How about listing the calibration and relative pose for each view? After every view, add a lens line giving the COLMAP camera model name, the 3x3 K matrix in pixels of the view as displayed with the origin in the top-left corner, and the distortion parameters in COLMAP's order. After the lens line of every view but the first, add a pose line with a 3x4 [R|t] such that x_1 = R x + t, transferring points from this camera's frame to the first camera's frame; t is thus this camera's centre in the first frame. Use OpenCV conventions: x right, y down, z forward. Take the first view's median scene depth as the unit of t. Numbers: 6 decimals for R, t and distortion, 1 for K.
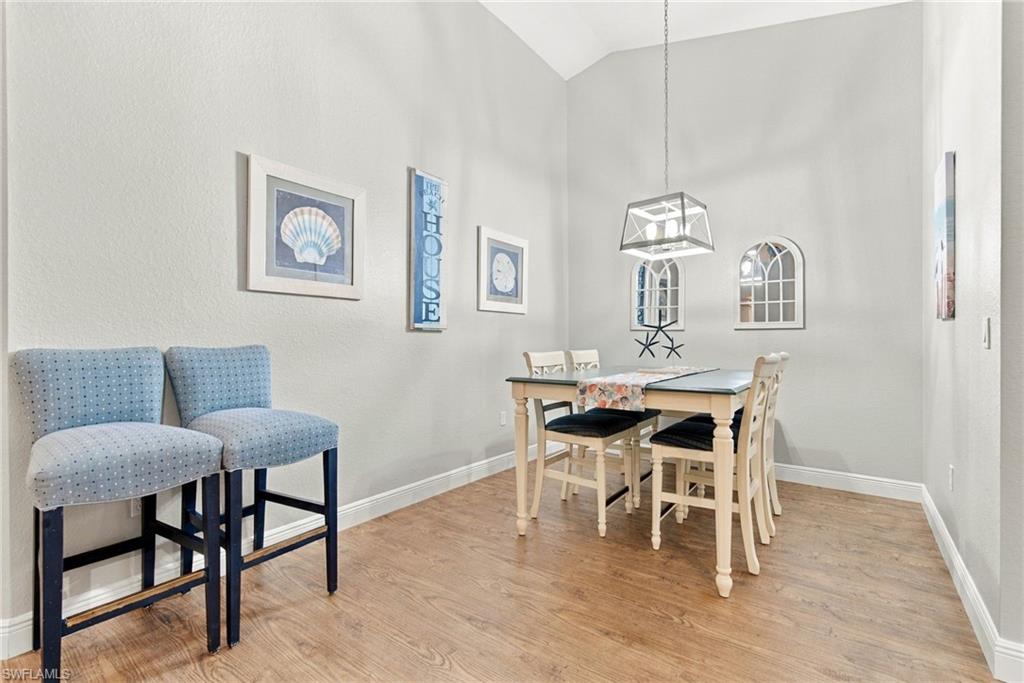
lens RADIAL K [[475.5, 0, 512.7], [0, 475.5, 338.9], [0, 0, 1]] dist [-0.001627, 0.000241]
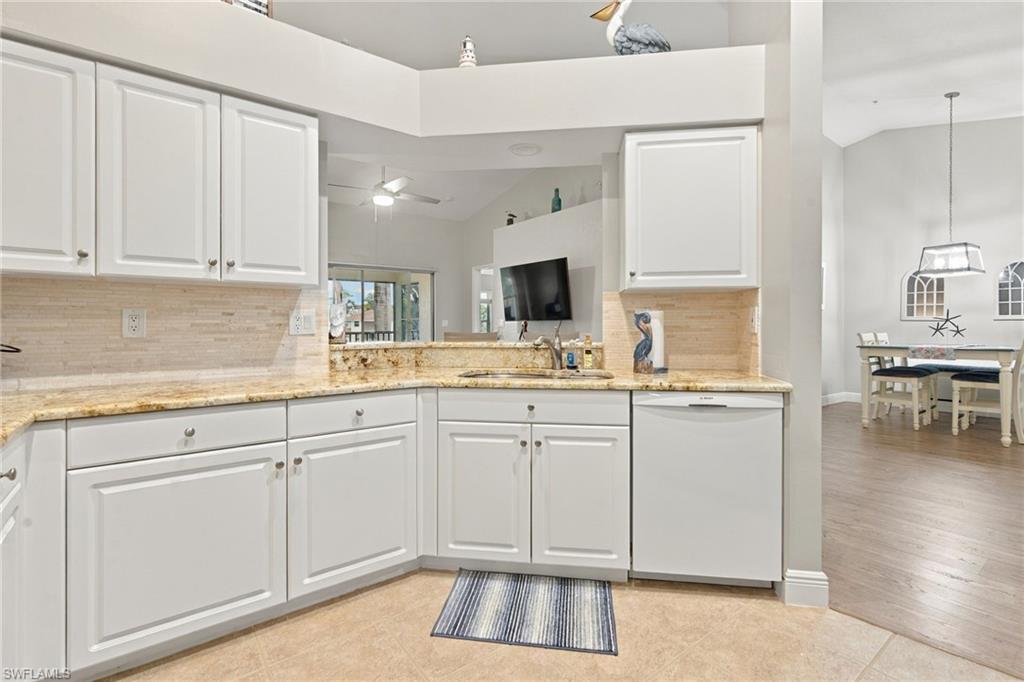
lens RADIAL K [[475.5, 0, 513.8], [0, 475.5, 330.3], [0, 0, 1]] dist [-0.001627, 0.000241]
pose [[0.958899, 0.002752, -0.283736, -0.737545], [-0.000273, 0.999961, 0.008777, 0.001091], [0.283749, -0.008339, 0.958862, -1.146455]]
